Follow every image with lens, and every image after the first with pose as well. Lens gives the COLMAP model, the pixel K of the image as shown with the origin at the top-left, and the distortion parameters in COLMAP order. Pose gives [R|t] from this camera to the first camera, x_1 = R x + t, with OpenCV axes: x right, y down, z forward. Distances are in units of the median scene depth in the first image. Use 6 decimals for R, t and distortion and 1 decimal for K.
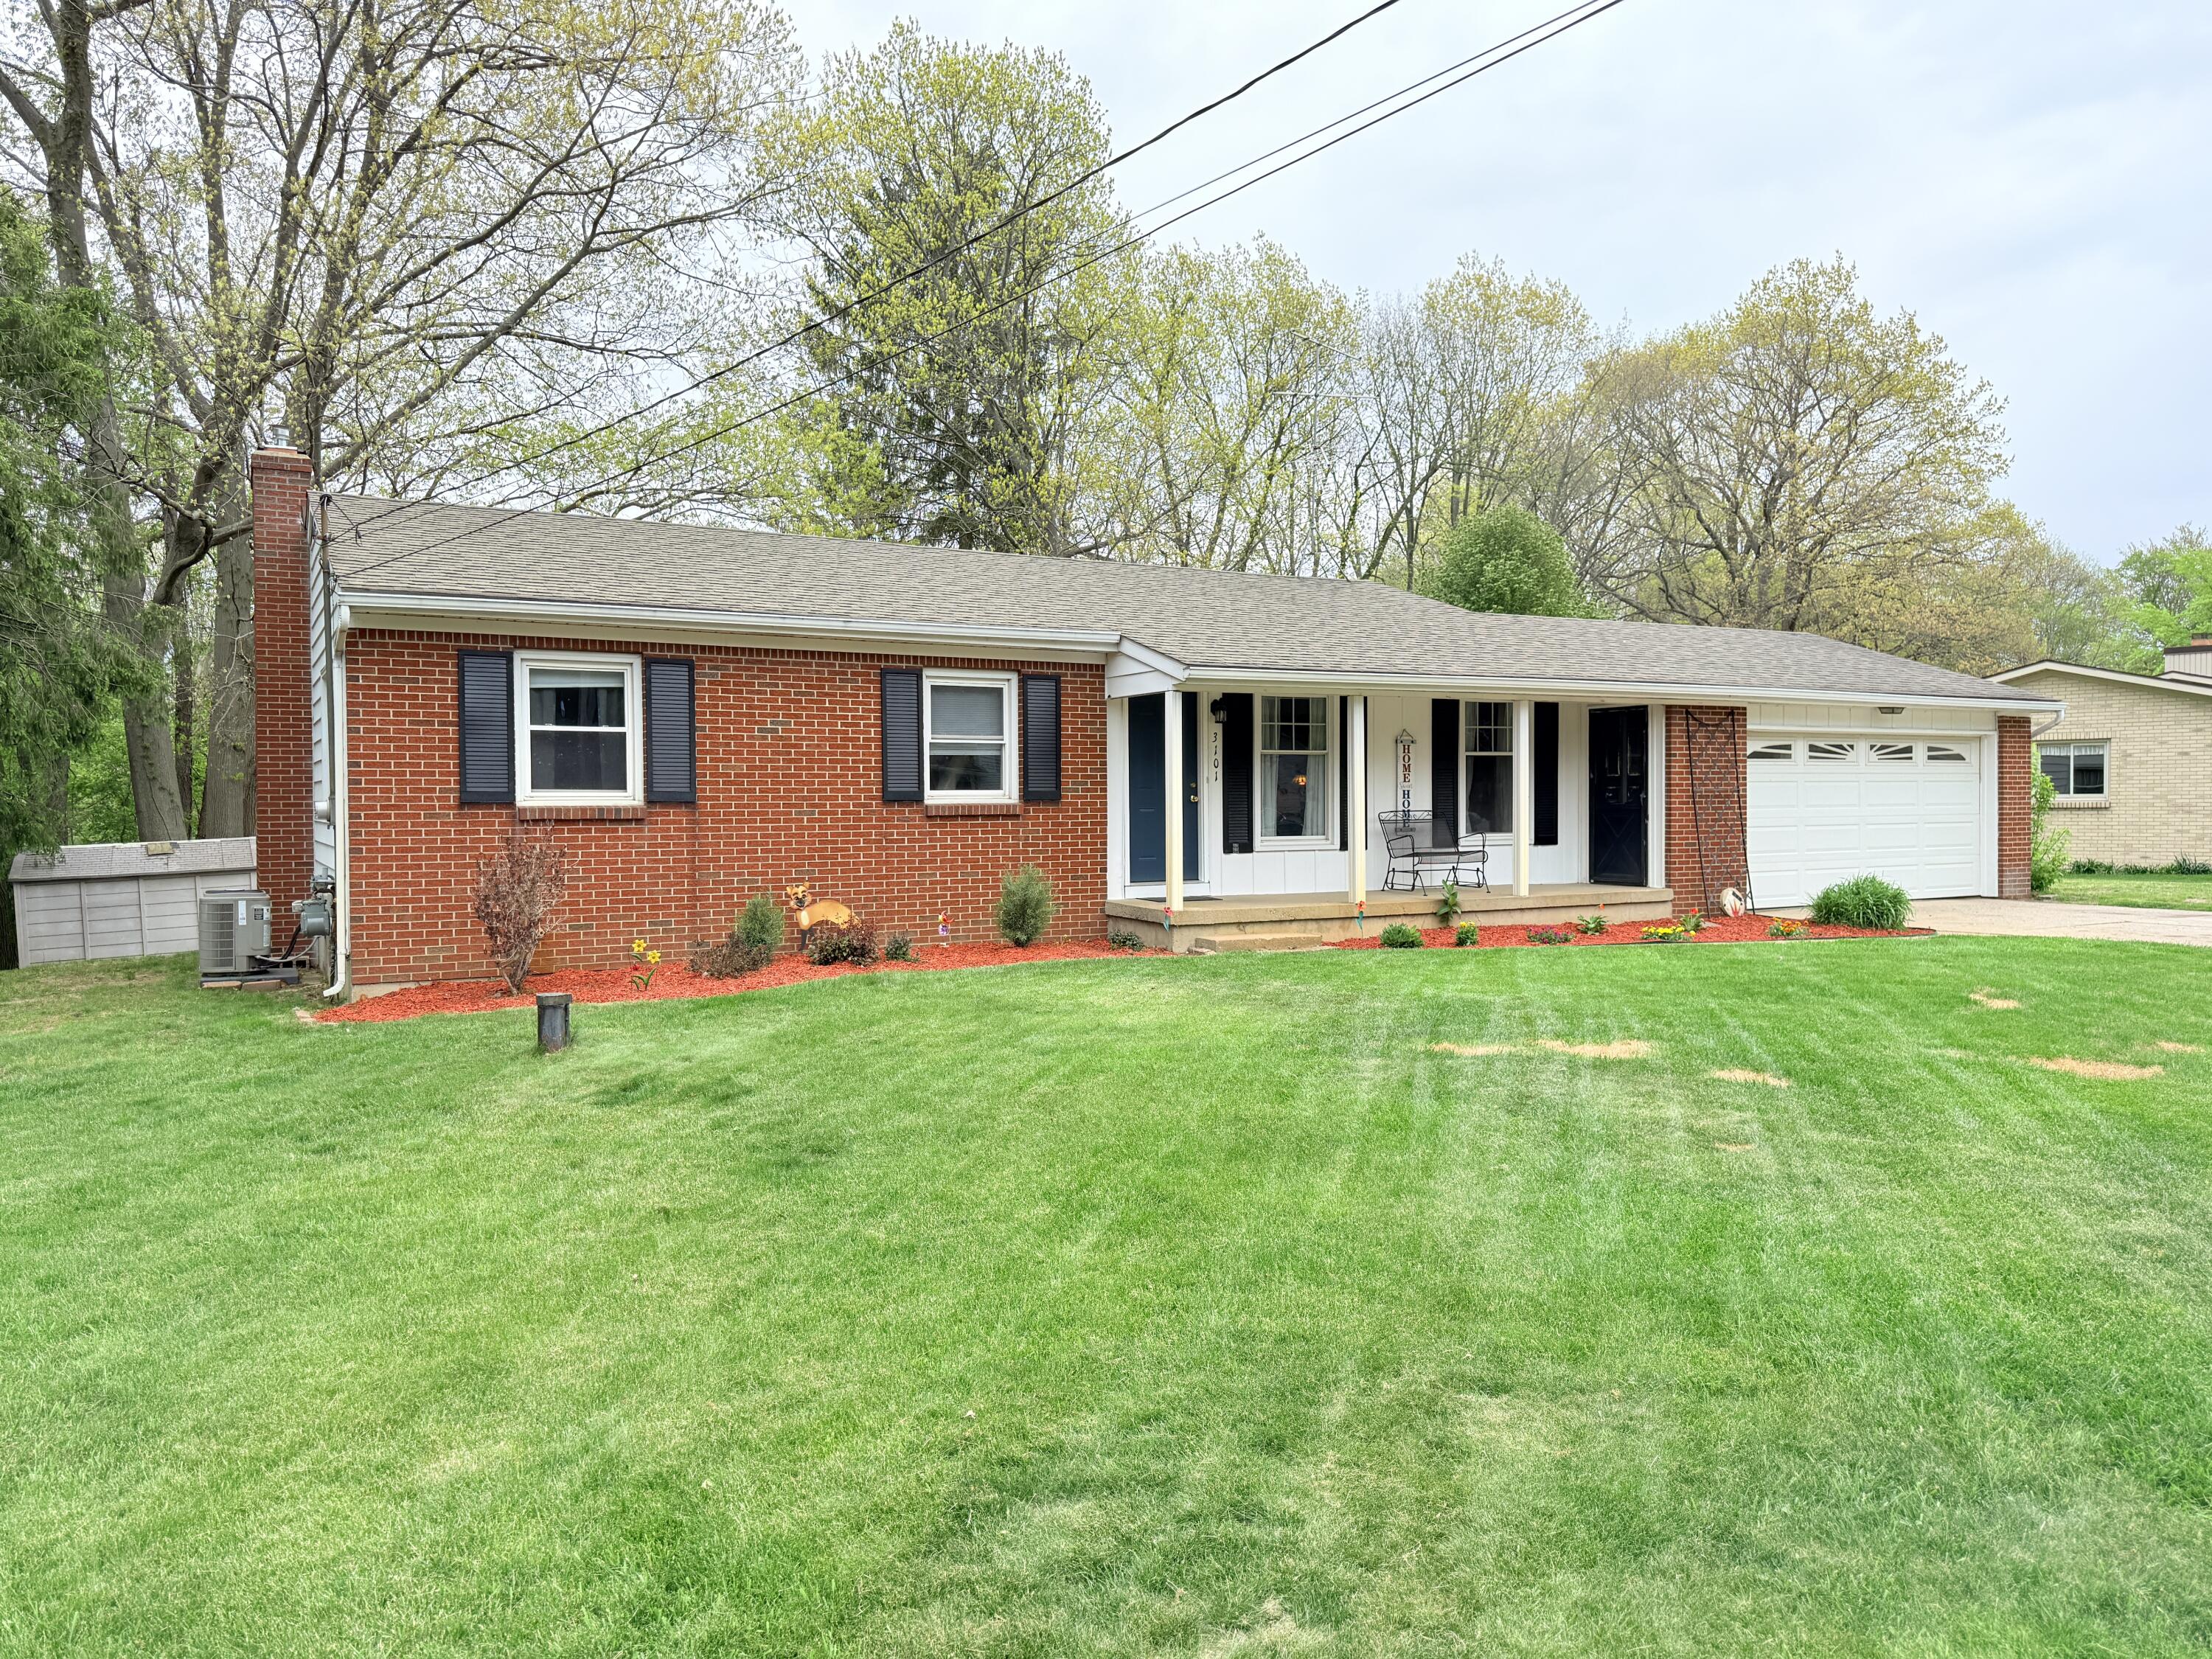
lens RADIAL K [[1536.2, 0, 1095.2], [0, 1536.2, 831.0], [0, 0, 1]] dist [0.010664, -0.004673]
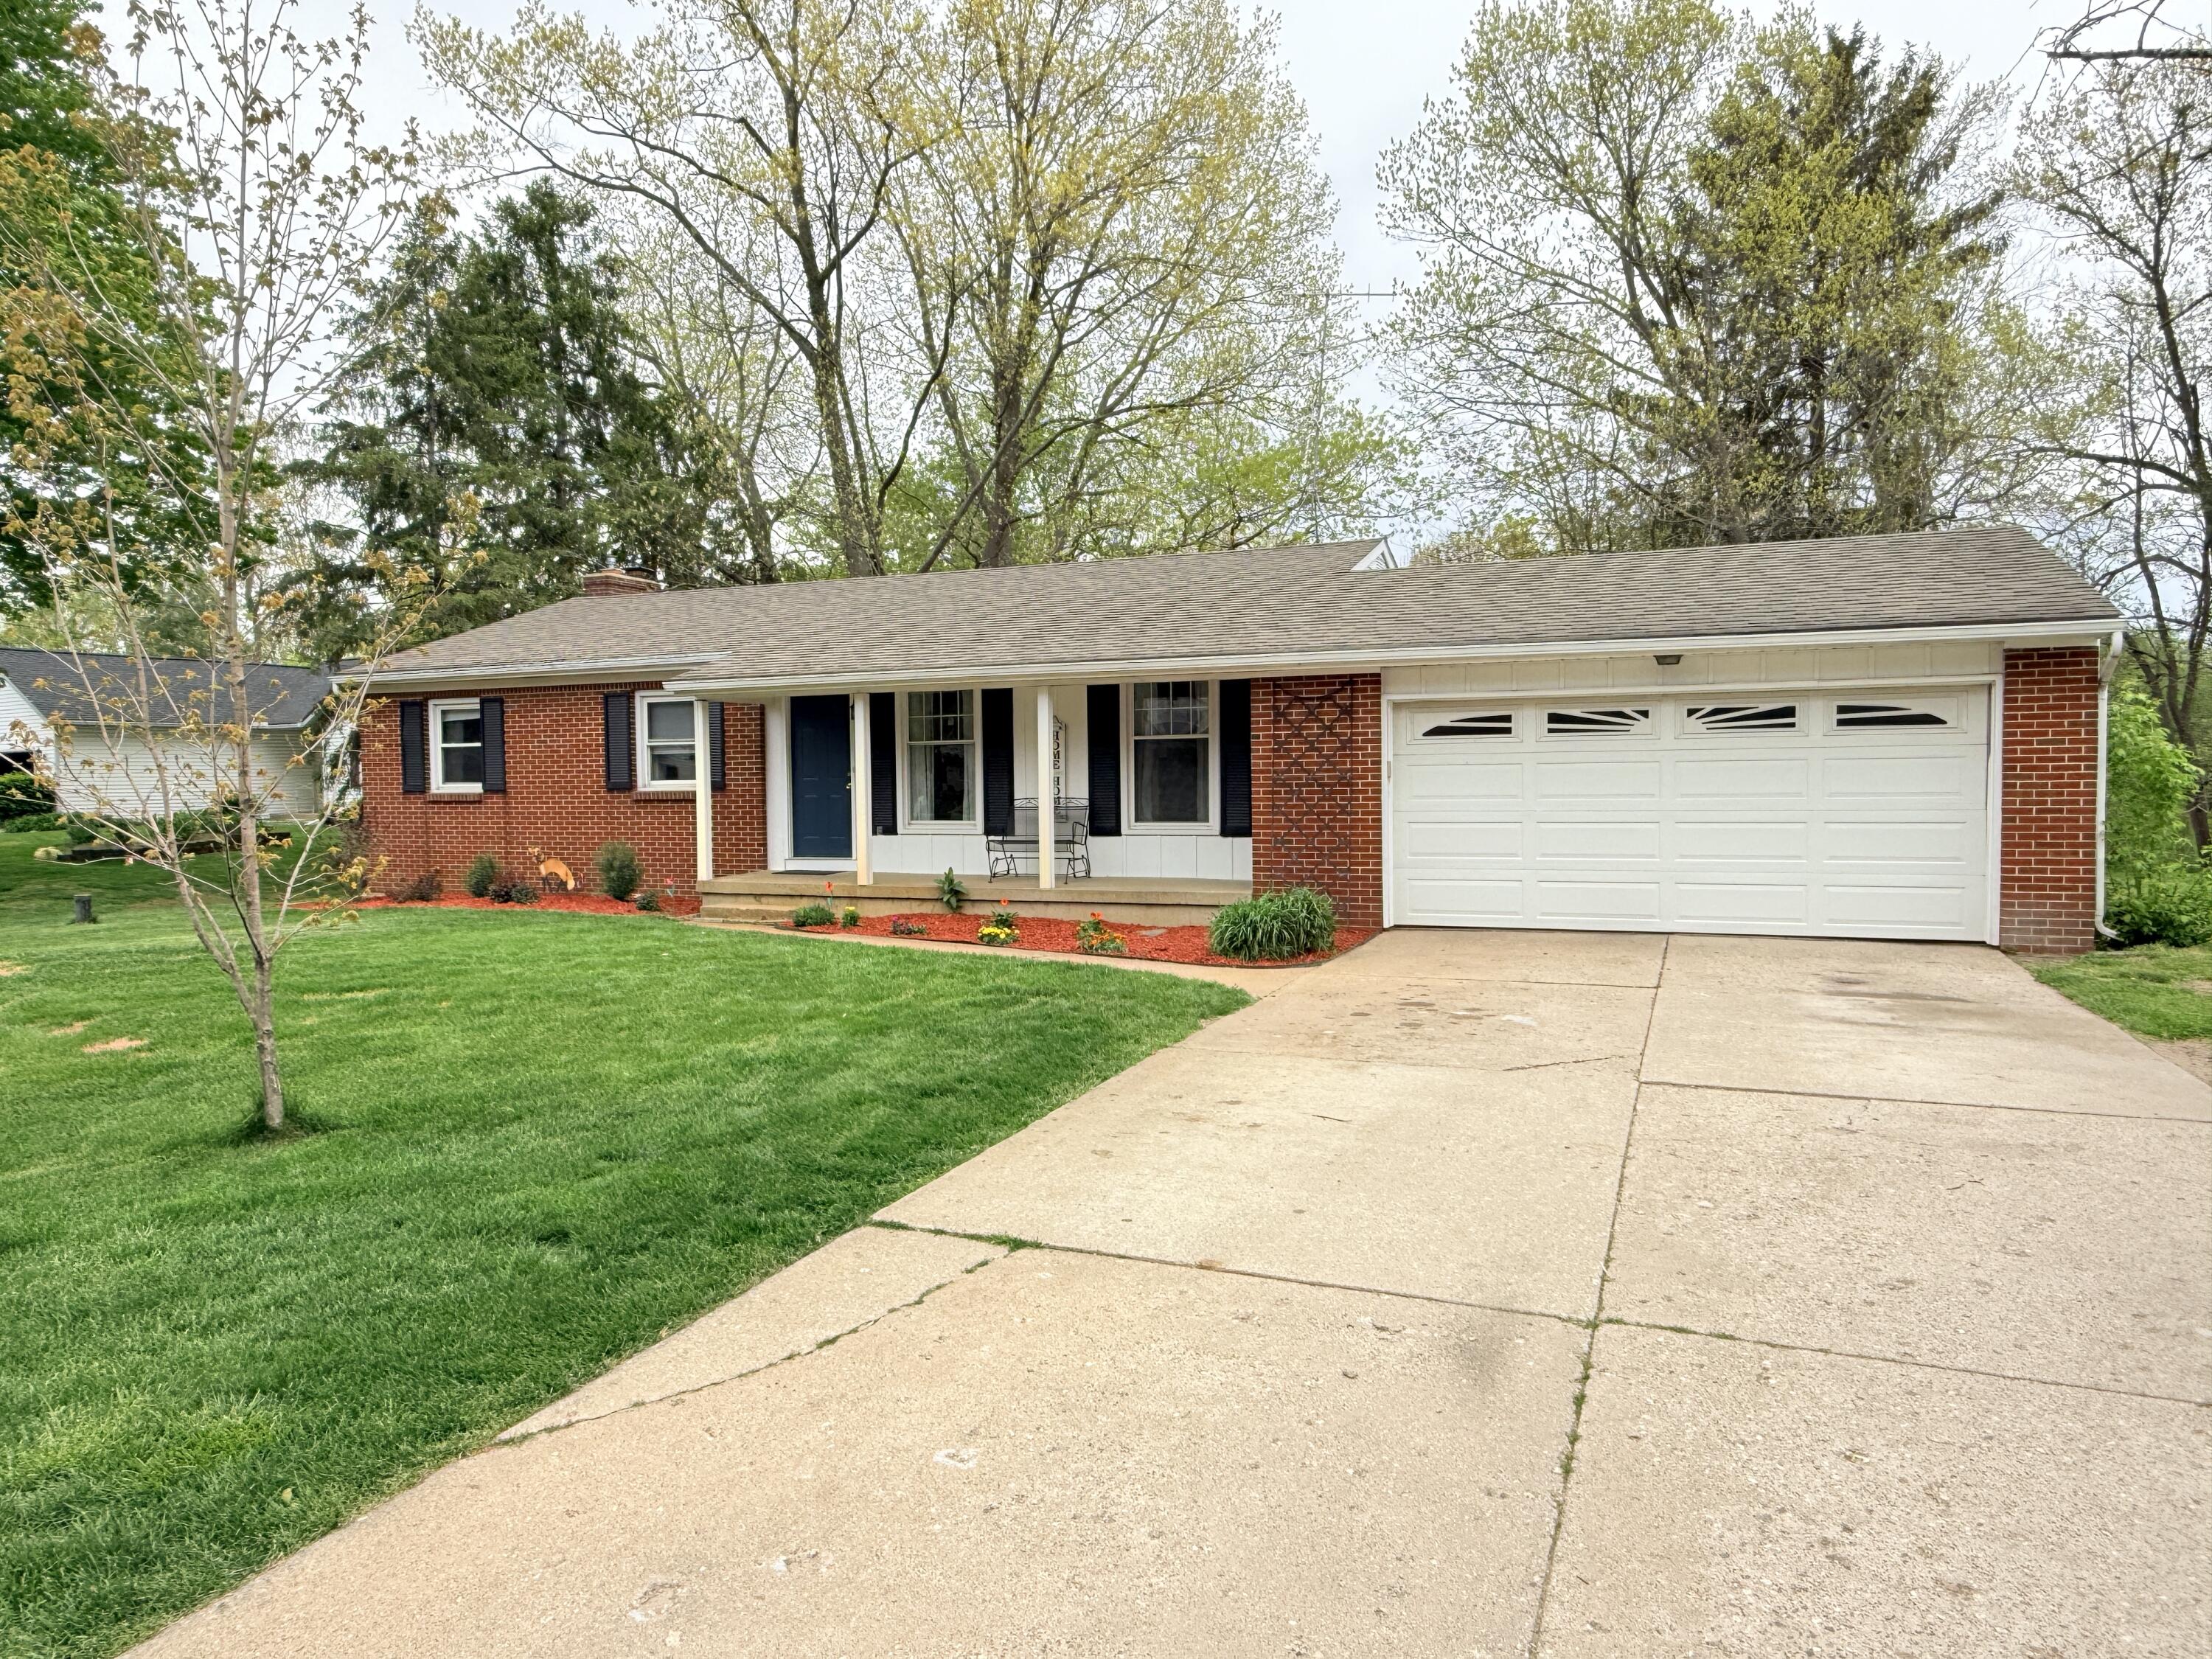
lens RADIAL K [[1449.2, 0, 1112.6], [0, 1449.2, 833.1], [0, 0, 1]] dist [-0.003988, 0.006417]
pose [[0.632137, 0.031751, -0.774206, 0.951280], [-0.005326, 0.999315, 0.036635, -0.024928], [0.774838, -0.019035, 0.631873, 0.425622]]
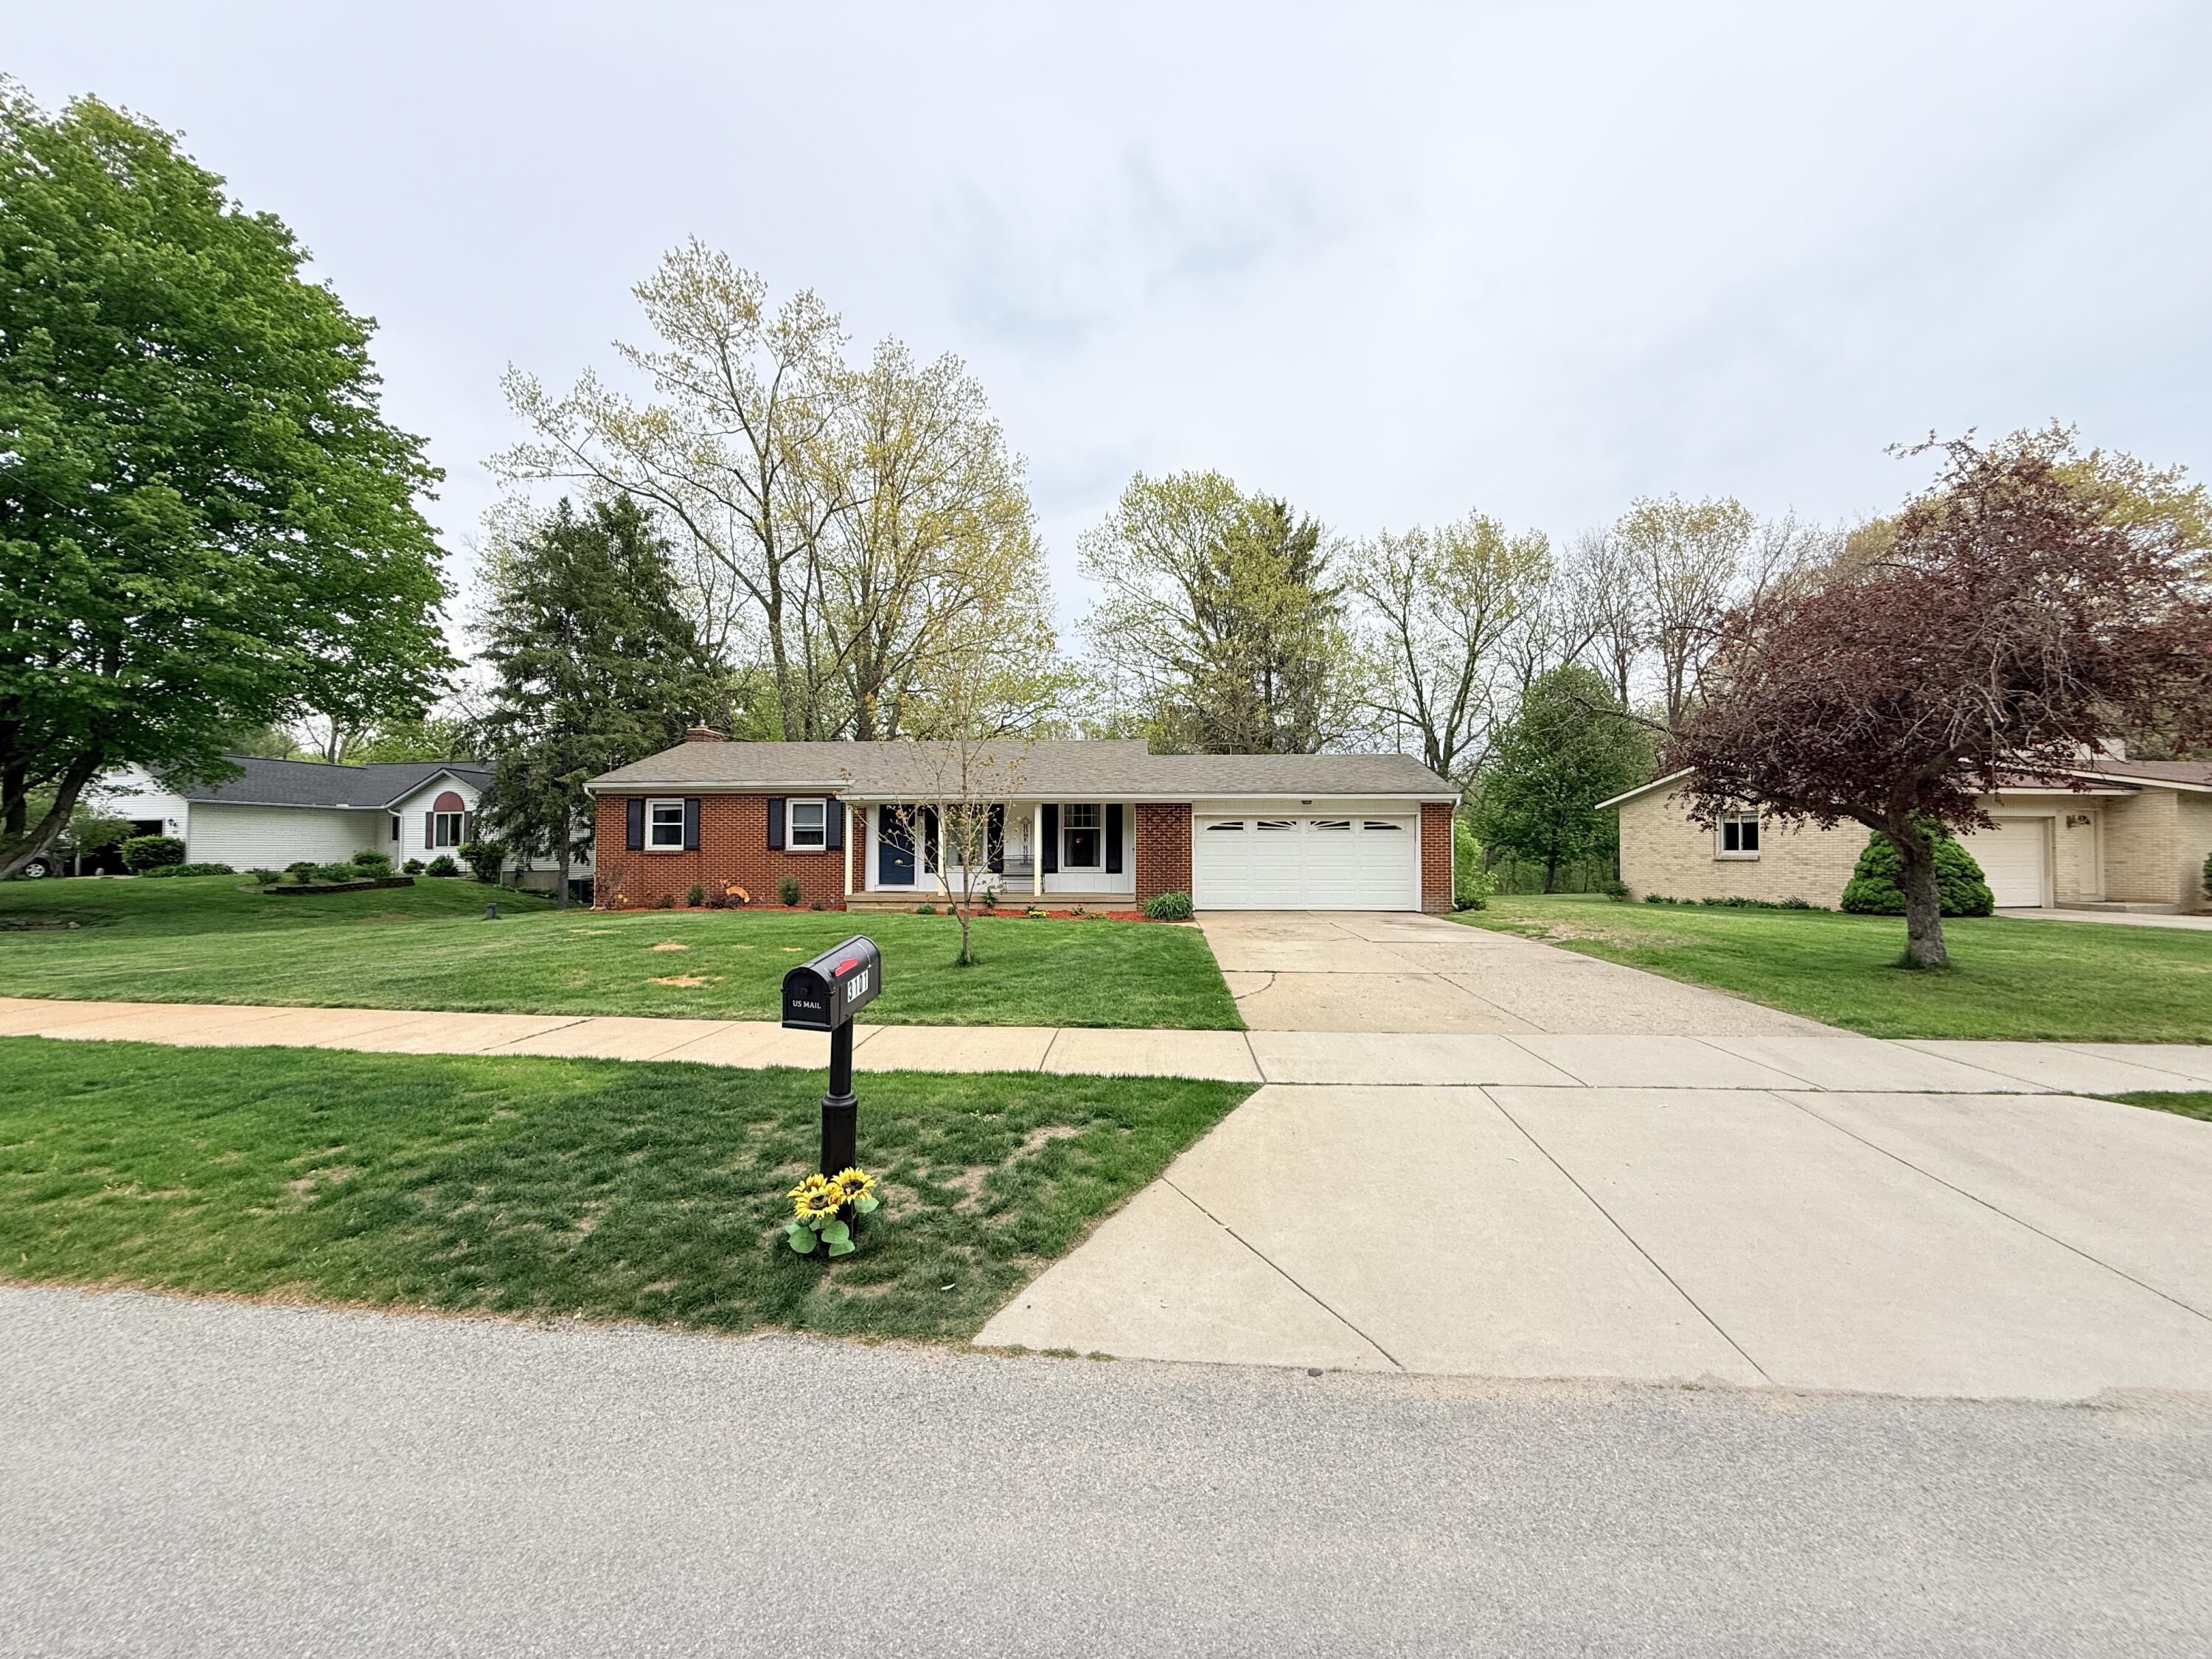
lens RADIAL K [[873.6, 0, 1123.5], [0, 873.6, 828.7], [0, 0, 1]] dist [-0.003447, 0.000565]
pose [[0.852309, -0.004703, -0.523017, 0.946968], [-0.015906, 0.999264, -0.034906, -0.010210], [0.522797, 0.038070, 0.851607, 0.033219]]
